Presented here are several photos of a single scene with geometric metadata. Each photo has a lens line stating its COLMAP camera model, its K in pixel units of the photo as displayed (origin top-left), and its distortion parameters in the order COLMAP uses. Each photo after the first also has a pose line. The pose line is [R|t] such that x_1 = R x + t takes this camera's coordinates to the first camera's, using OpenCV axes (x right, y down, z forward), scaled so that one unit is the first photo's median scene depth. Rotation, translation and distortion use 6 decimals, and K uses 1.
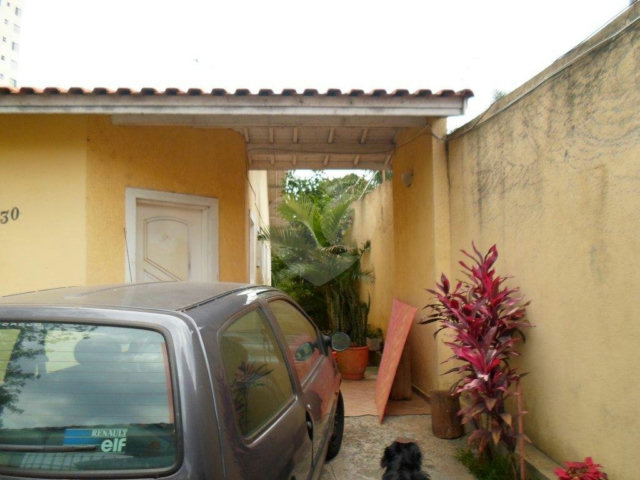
lens RADIAL K [[494.7, 0, 320.0], [0, 494.7, 240.0], [0, 0, 1]] dist [-0.002899, -0.049893]
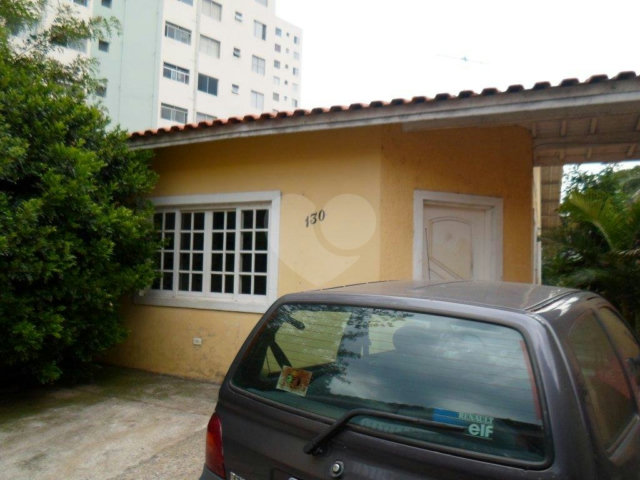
lens RADIAL K [[491.5, 0, 310.3], [0, 491.5, 241.8], [0, 0, 1]] dist [-0.010264, -0.005880]
pose [[0.867551, 0.017384, -0.497045, -0.064083], [-0.015268, 0.999849, 0.008321, 0.000370], [0.497114, 0.000370, 0.867685, -0.035185]]
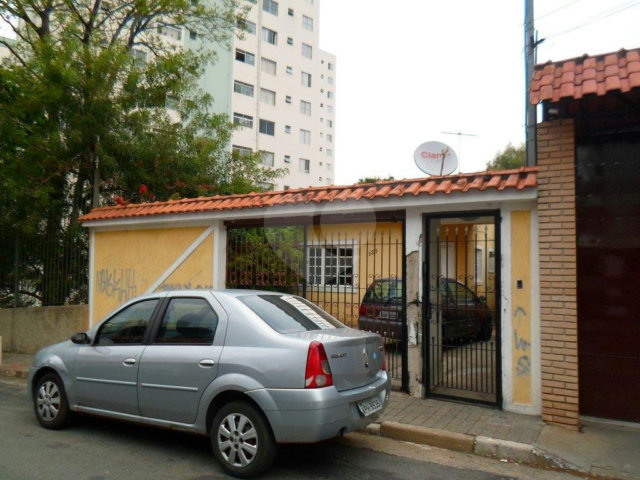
lens RADIAL K [[491.5, 0, 310.3], [0, 491.5, 241.8], [0, 0, 1]] dist [-0.010264, -0.005880]
pose [[0.834654, -0.002441, -0.550769, 0.634234], [0.002217, 0.999997, -0.001072, -0.108244], [0.550770, -0.000327, 0.834657, -1.608502]]
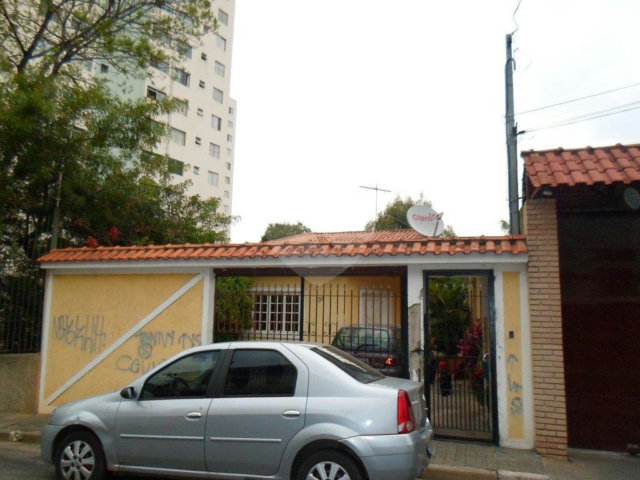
lens RADIAL K [[491.5, 0, 310.3], [0, 491.5, 241.8], [0, 0, 1]] dist [-0.010264, -0.005880]
pose [[0.939969, -0.010745, -0.341092, 0.321501], [-0.020524, 0.995915, -0.087931, -0.135637], [0.340643, 0.089653, 0.935908, -1.873996]]
